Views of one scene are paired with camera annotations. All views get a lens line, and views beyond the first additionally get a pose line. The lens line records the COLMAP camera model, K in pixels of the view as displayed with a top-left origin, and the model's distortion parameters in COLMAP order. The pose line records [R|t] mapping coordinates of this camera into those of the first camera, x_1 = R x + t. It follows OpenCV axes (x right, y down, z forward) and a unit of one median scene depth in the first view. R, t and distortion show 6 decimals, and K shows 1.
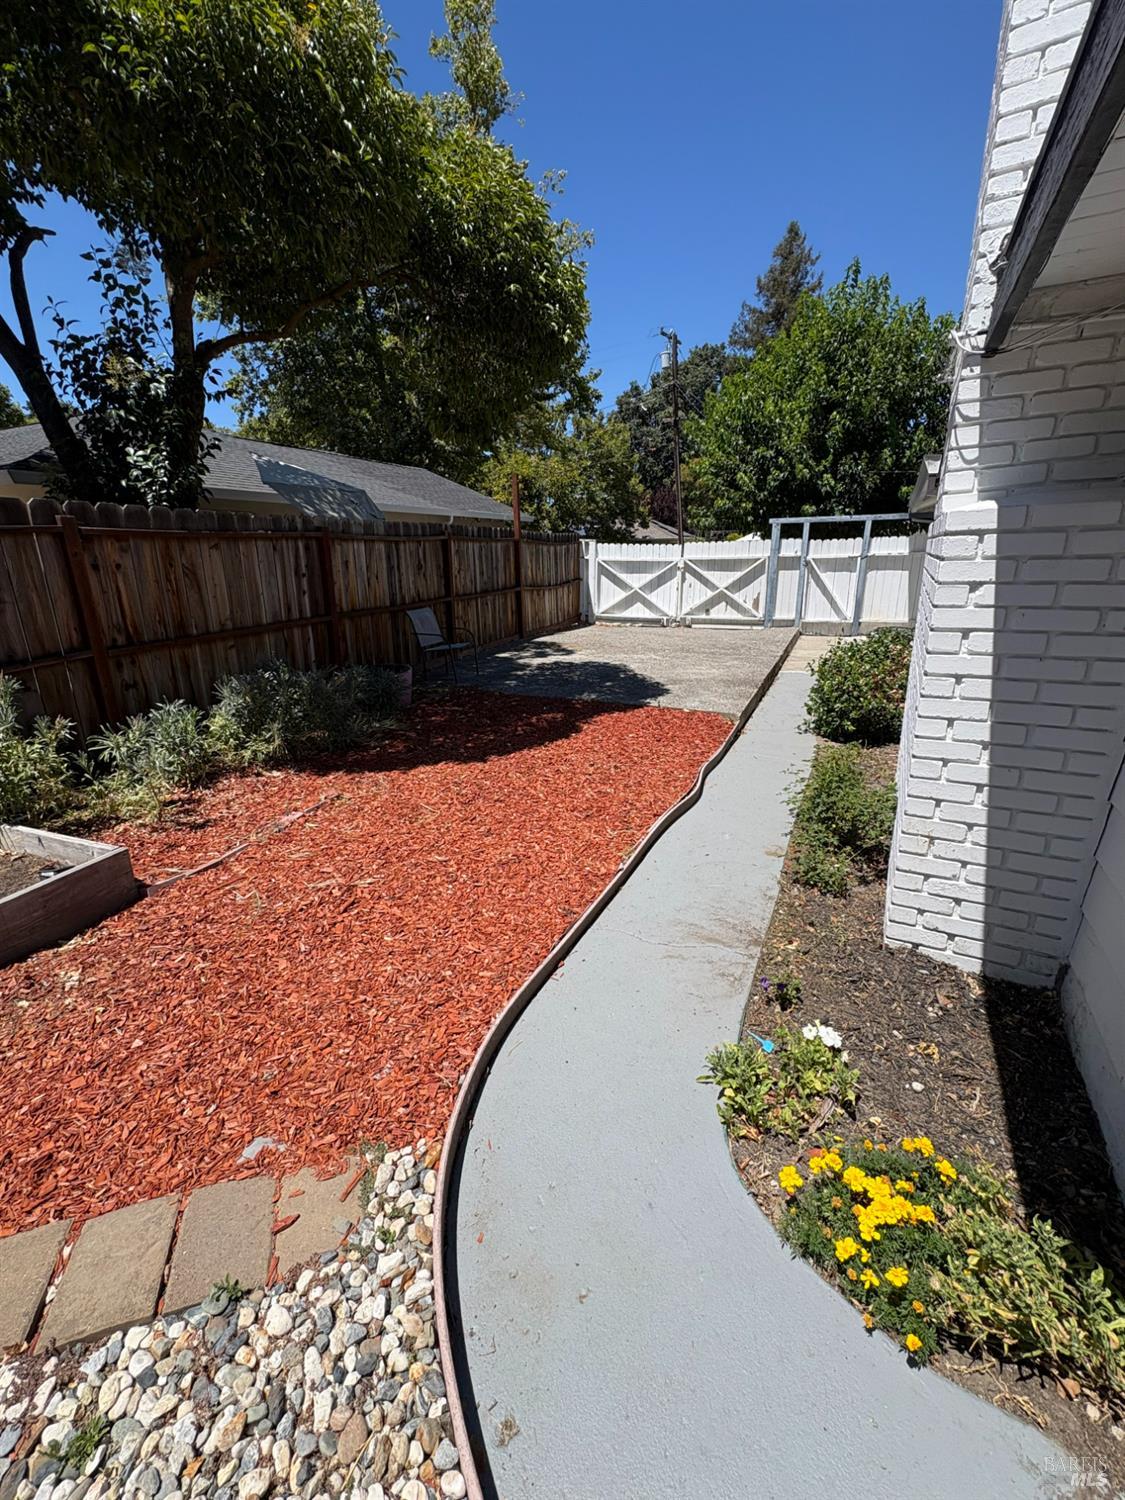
lens RADIAL K [[600.2, 0, 559.9], [0, 600.2, 745.4], [0, 0, 1]] dist [-0.000677, 0.000320]
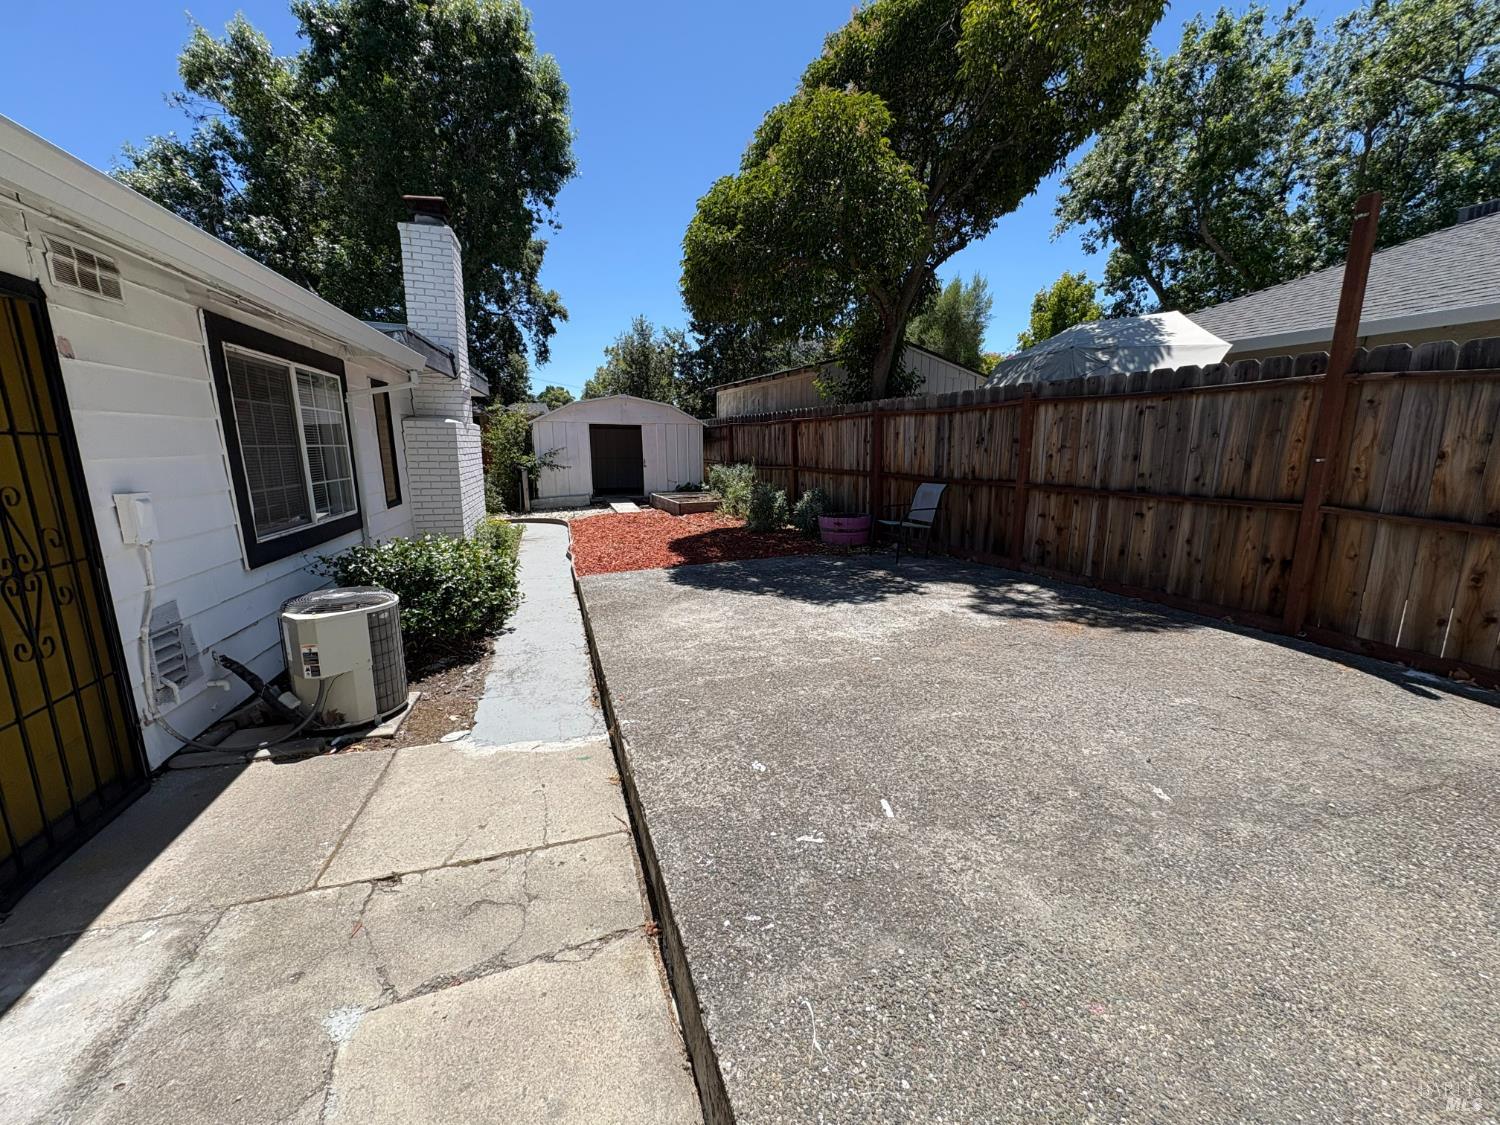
lens RADIAL K [[600.2, 0, 751.2], [0, 600.2, 561.1], [0, 0, 1]] dist [-0.000677, 0.000320]
pose [[-0.723425, 0.147795, -0.674398, 0.620008], [-0.202349, 0.888533, 0.411782, -0.454660], [0.660084, 0.434357, -0.612881, 1.465403]]
